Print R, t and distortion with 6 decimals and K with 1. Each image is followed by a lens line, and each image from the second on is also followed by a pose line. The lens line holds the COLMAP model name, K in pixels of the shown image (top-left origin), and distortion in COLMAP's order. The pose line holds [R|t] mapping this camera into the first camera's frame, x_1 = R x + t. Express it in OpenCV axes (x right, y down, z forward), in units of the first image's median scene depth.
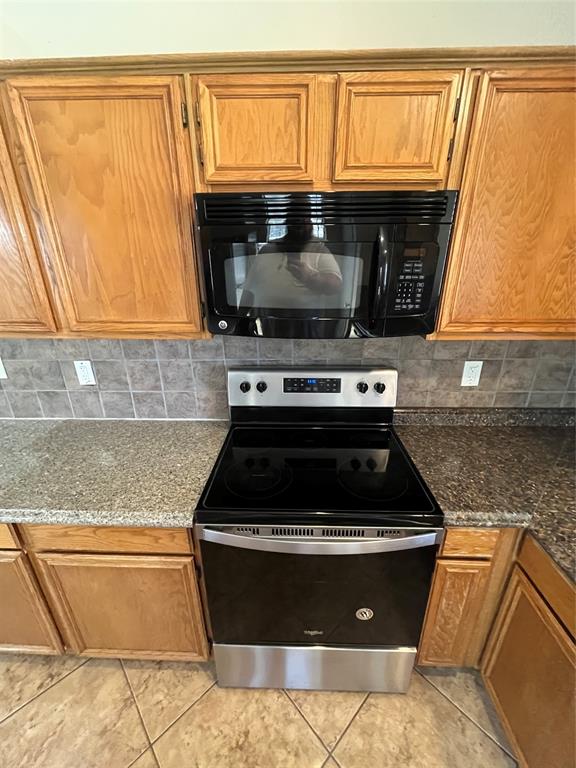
lens RADIAL K [[308.7, 0, 288.9], [0, 308.7, 383.6], [0, 0, 1]] dist [-0.002357, -0.000132]
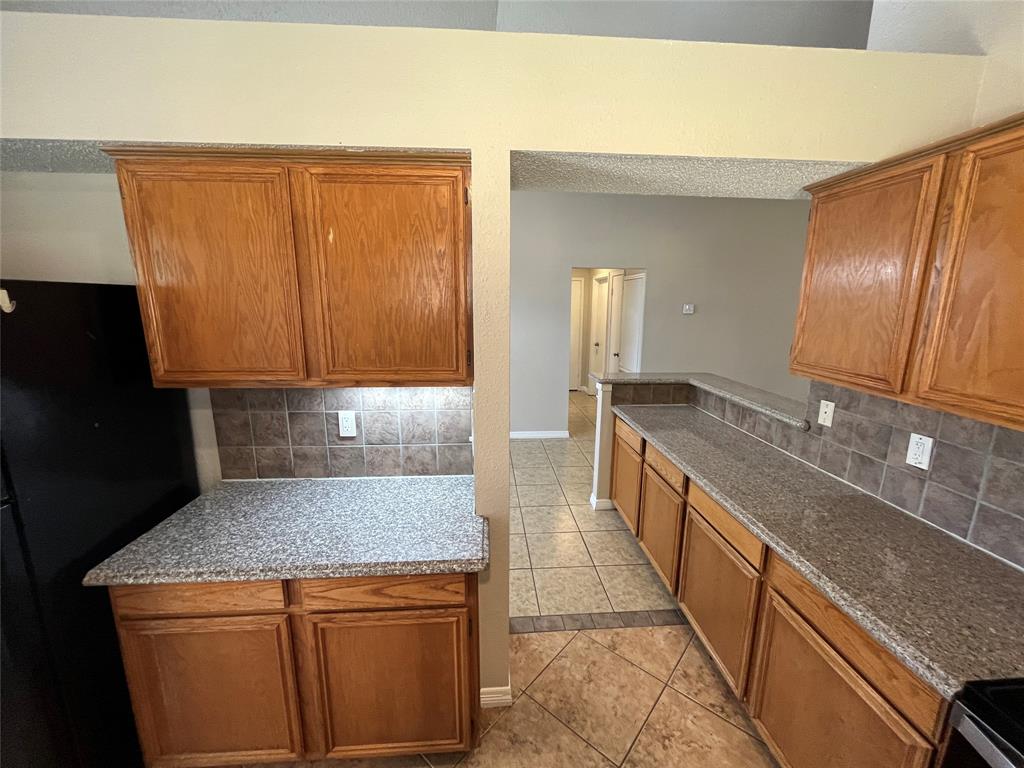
lens RADIAL K [[411.6, 0, 510.3], [0, 411.6, 382.6], [0, 0, 1]] dist [-0.002357, -0.000132]
pose [[0.095115, 0.199428, -0.975285, 0.281967], [-0.360696, 0.920056, 0.152957, 0.025382], [0.927821, 0.337233, 0.159444, -0.235780]]
